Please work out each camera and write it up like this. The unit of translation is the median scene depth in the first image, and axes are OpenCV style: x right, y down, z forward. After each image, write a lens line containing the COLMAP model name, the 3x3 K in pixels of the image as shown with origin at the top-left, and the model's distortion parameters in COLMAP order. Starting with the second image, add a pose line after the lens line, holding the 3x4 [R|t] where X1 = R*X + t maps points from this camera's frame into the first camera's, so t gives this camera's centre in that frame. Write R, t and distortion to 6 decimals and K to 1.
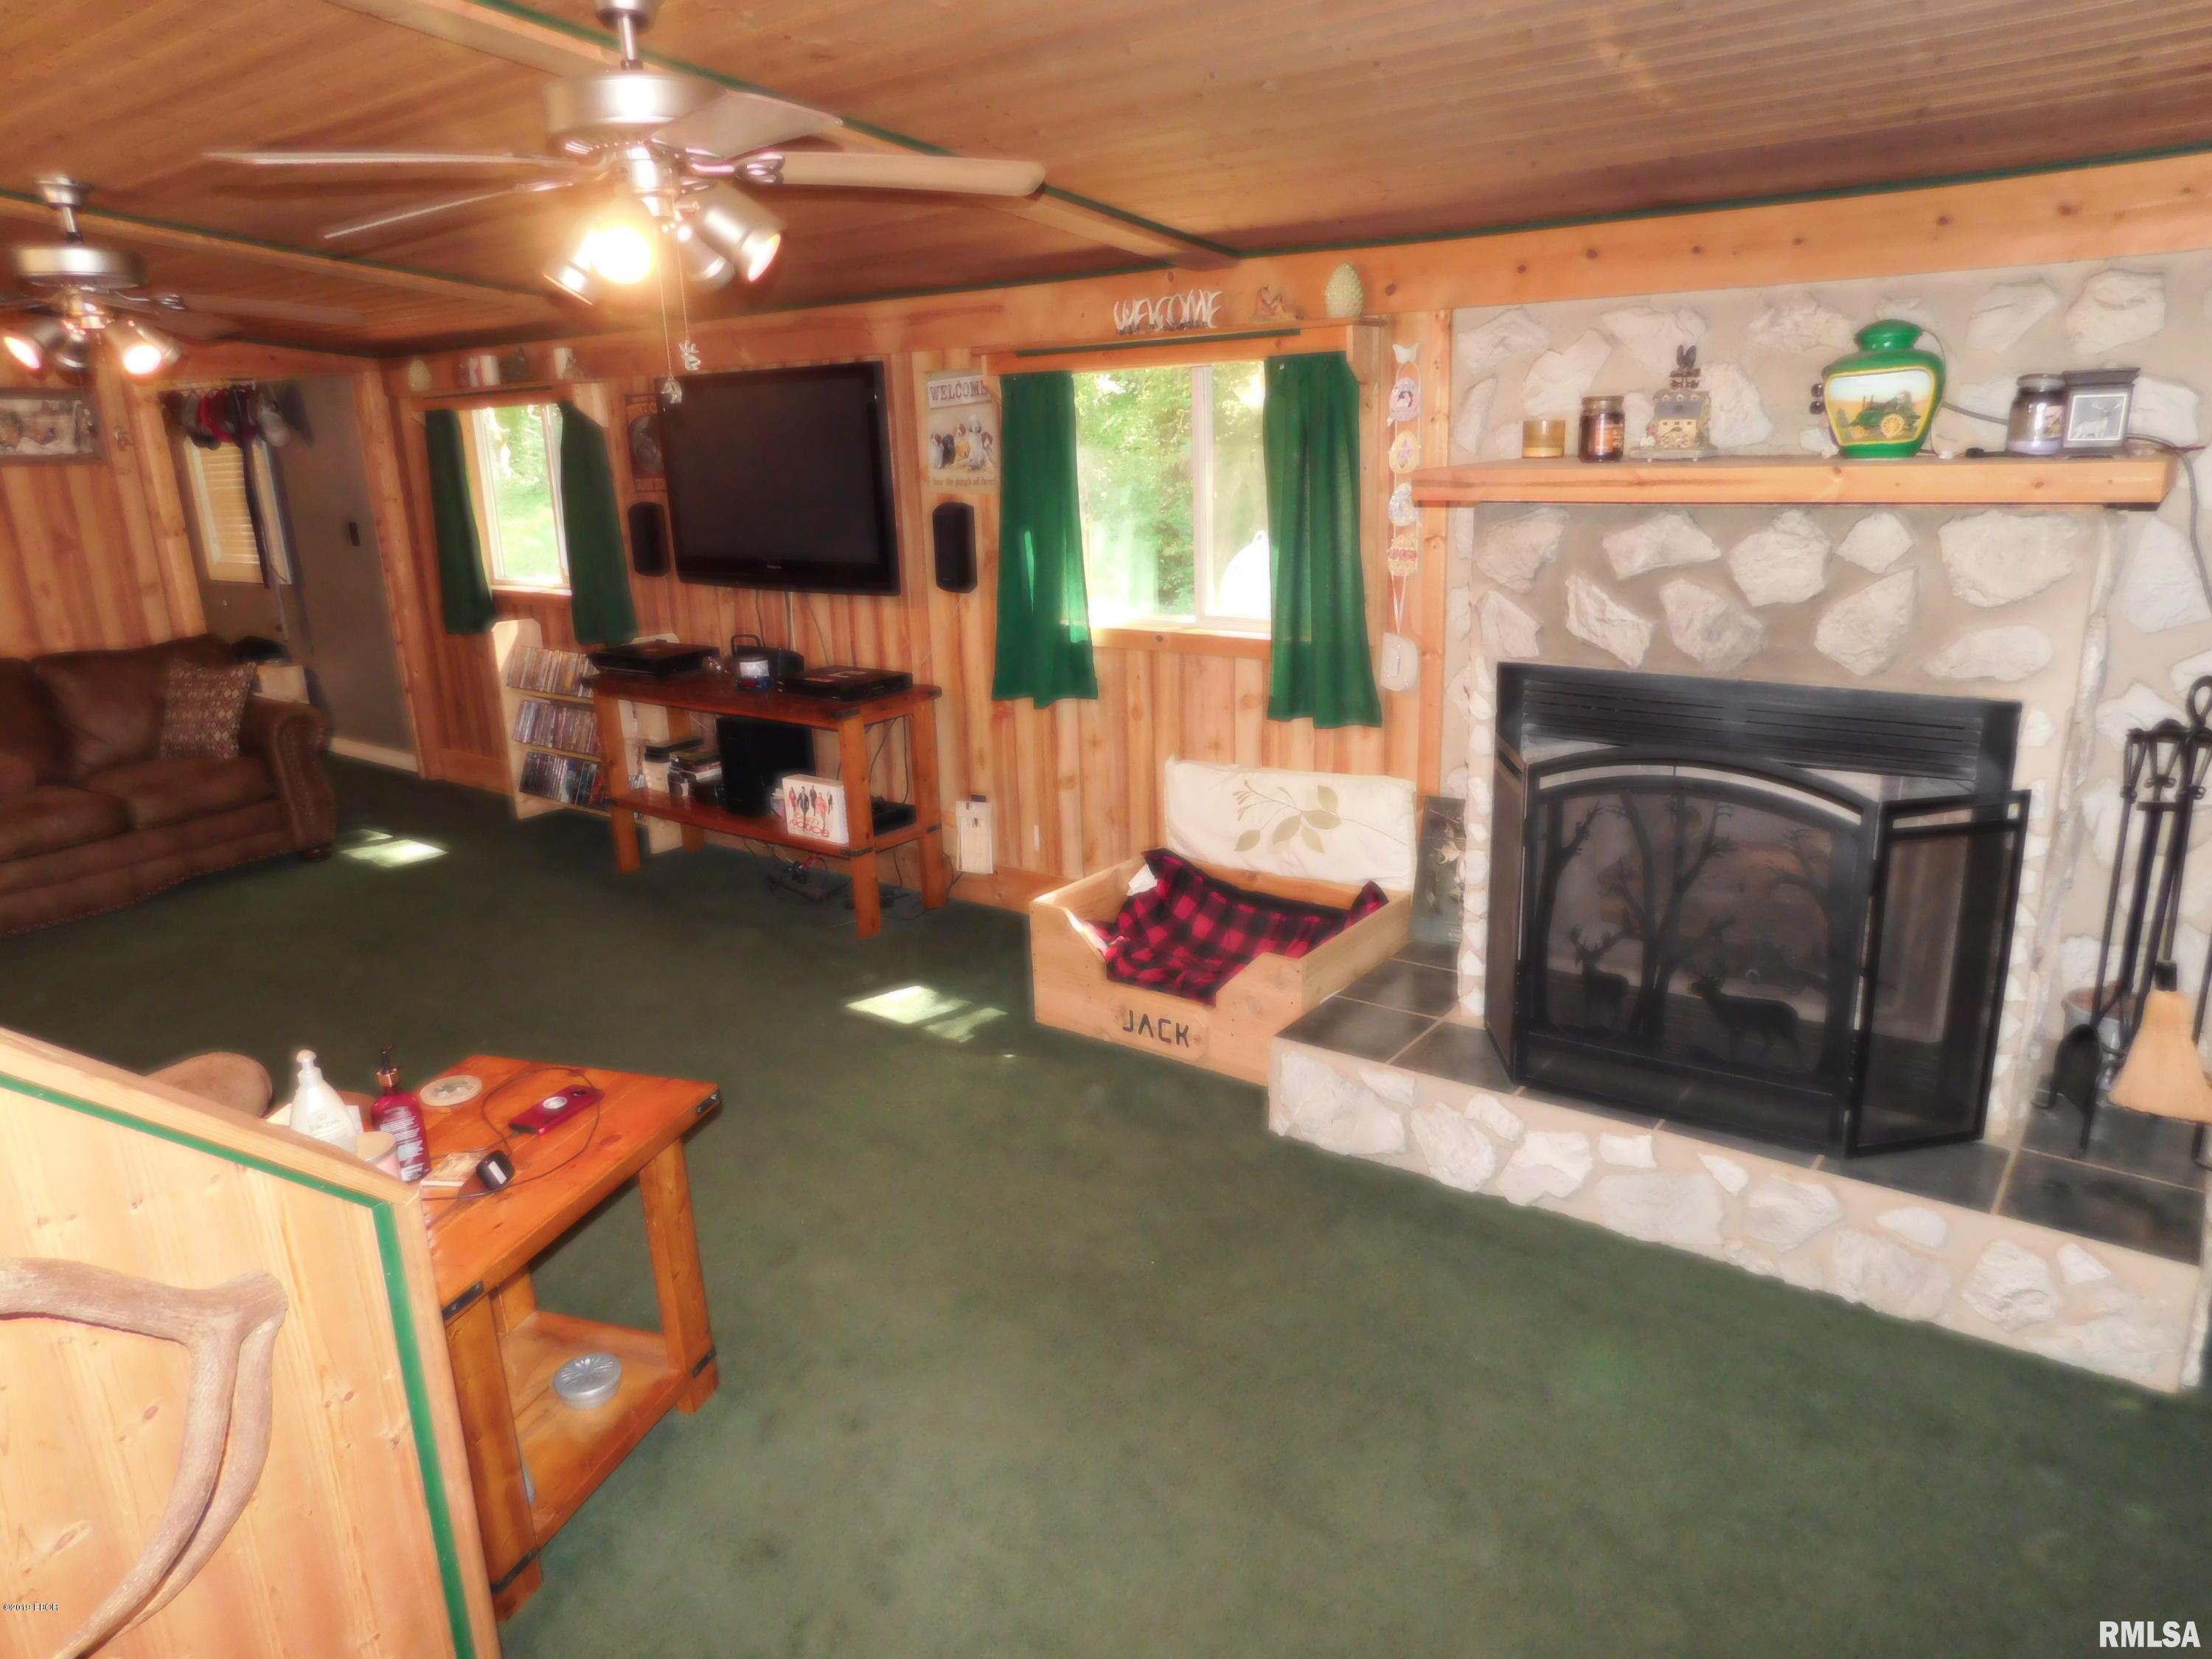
lens RADIAL K [[1493.0, 0, 1109.0], [0, 1493.0, 834.4], [0, 0, 1]] dist [-0.056634, 0.057735]
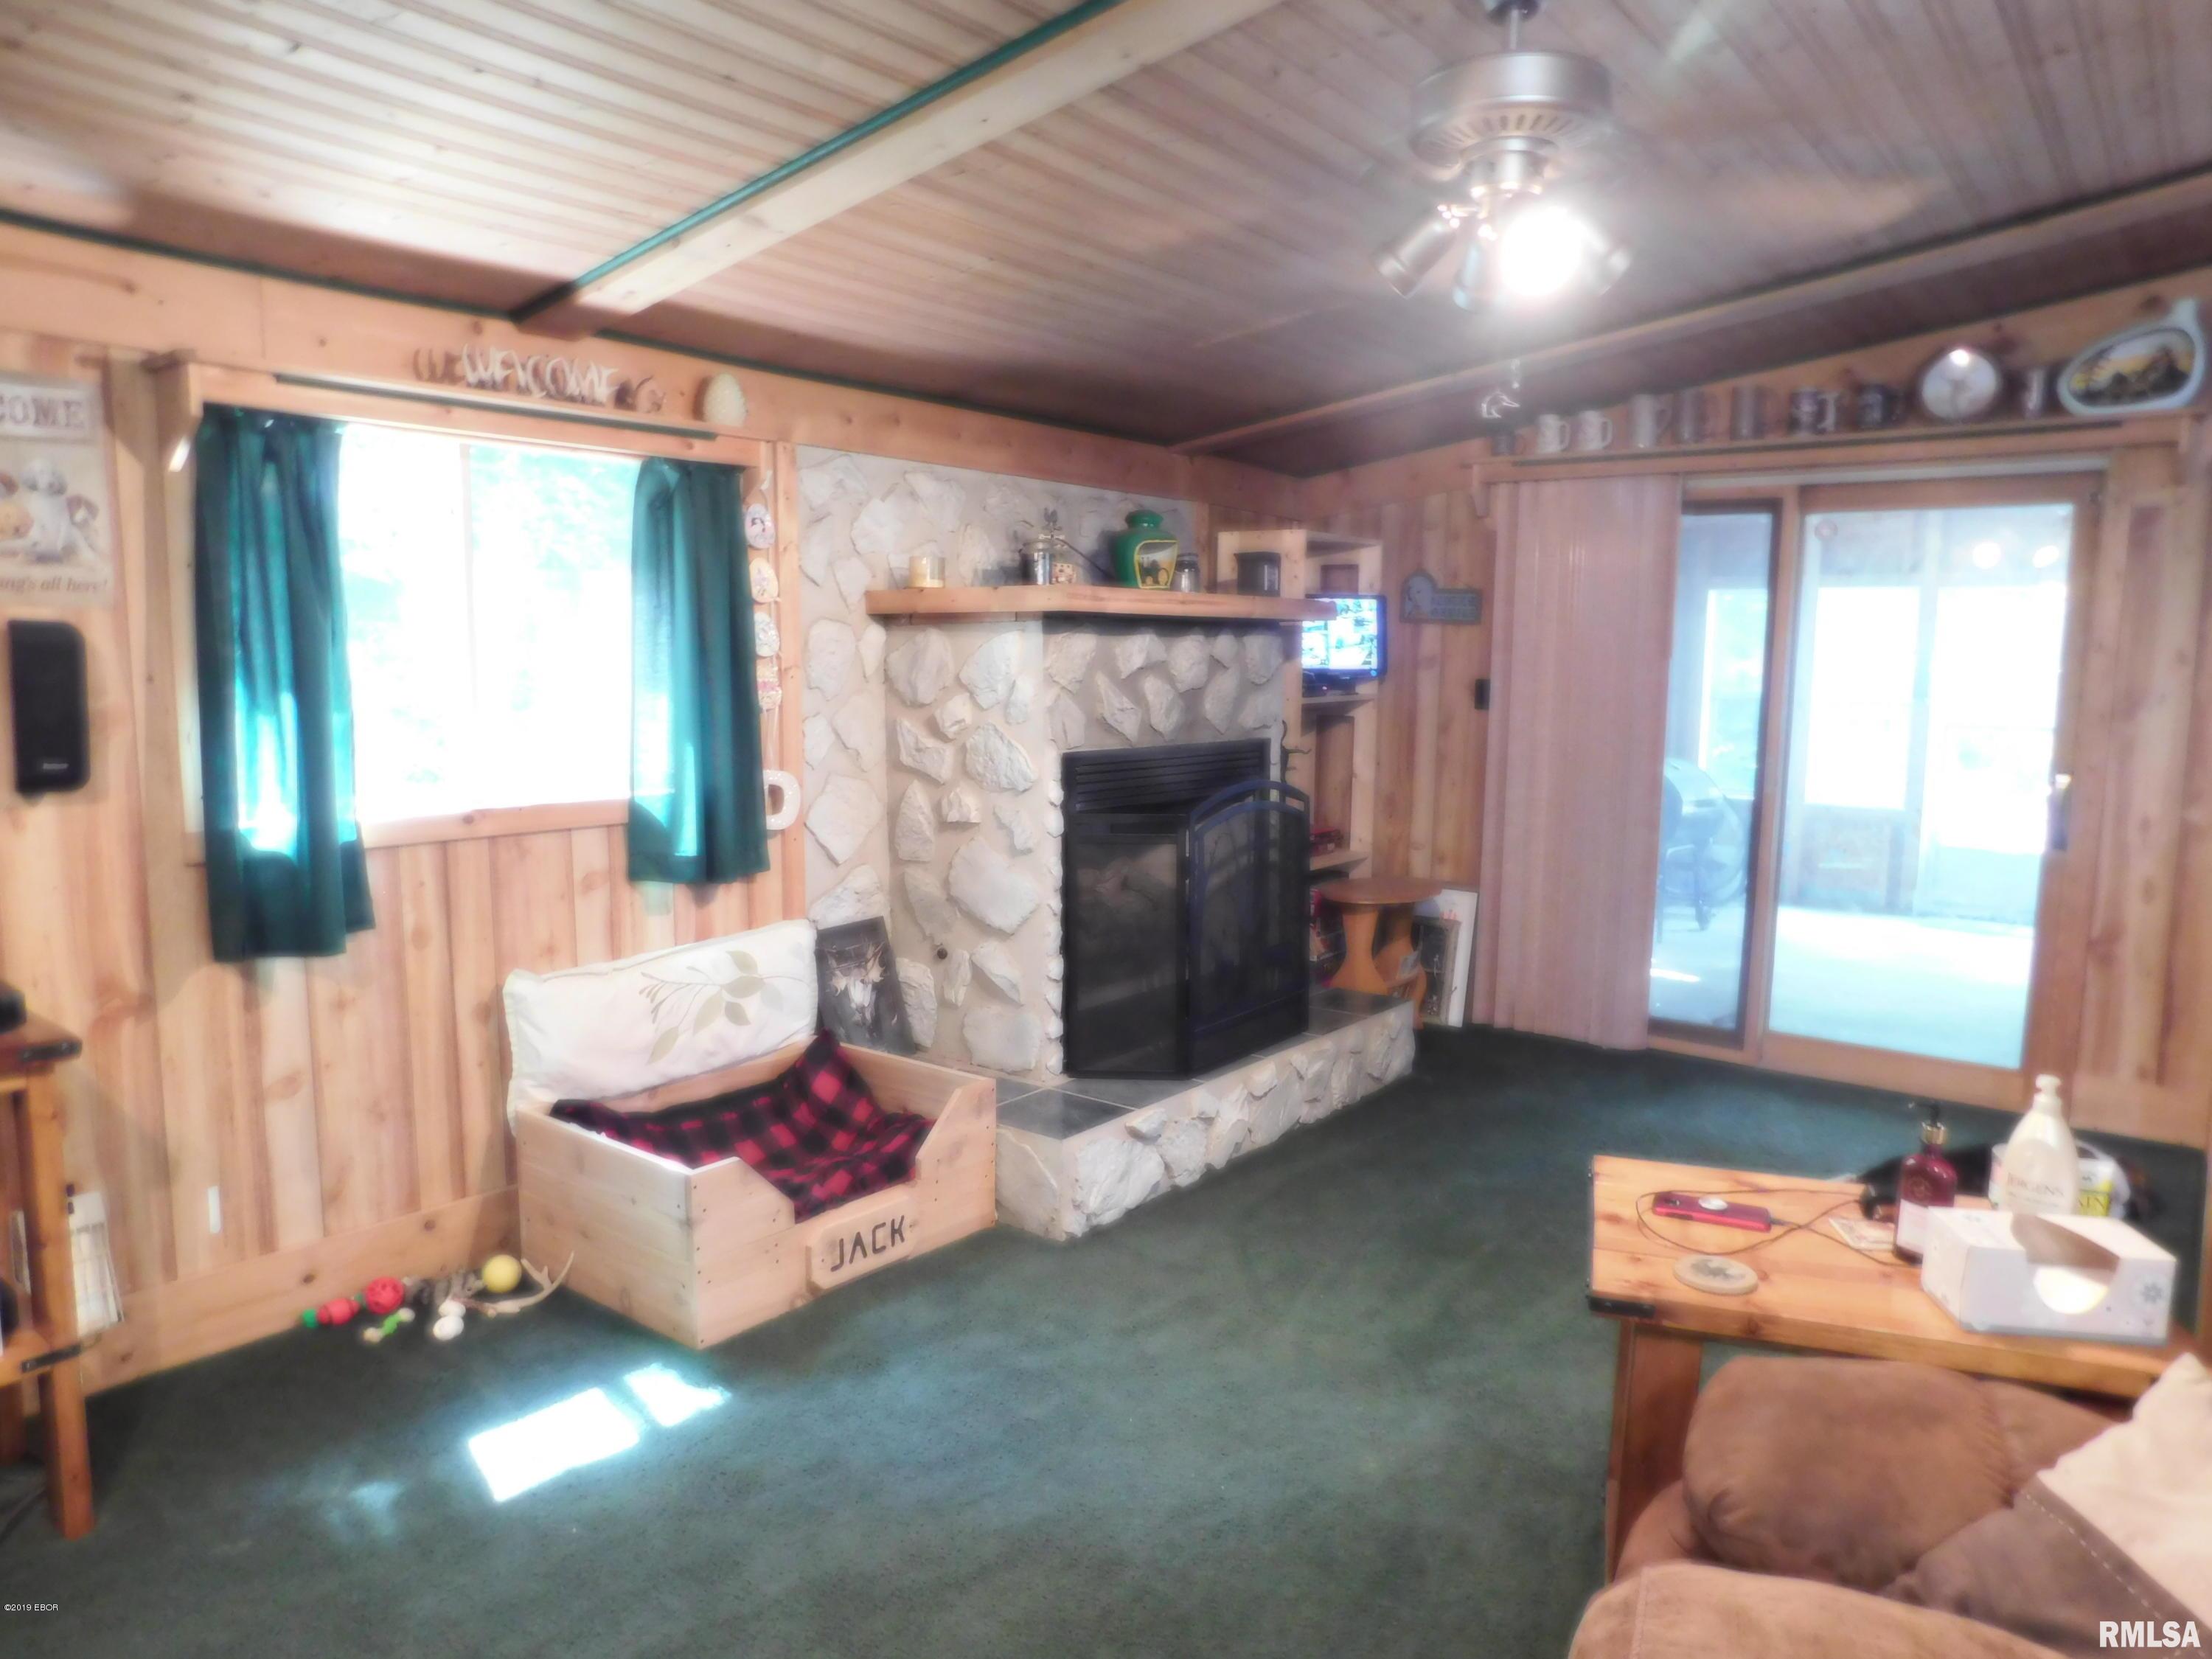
lens RADIAL K [[1493.0, 0, 1109.0], [0, 1493.0, 834.4], [0, 0, 1]] dist [-0.056634, 0.057735]
pose [[0.003439, -0.078749, 0.996889, -0.770601], [0.266833, 0.960822, 0.074979, -0.111898], [-0.963737, 0.265745, 0.024318, 0.804766]]
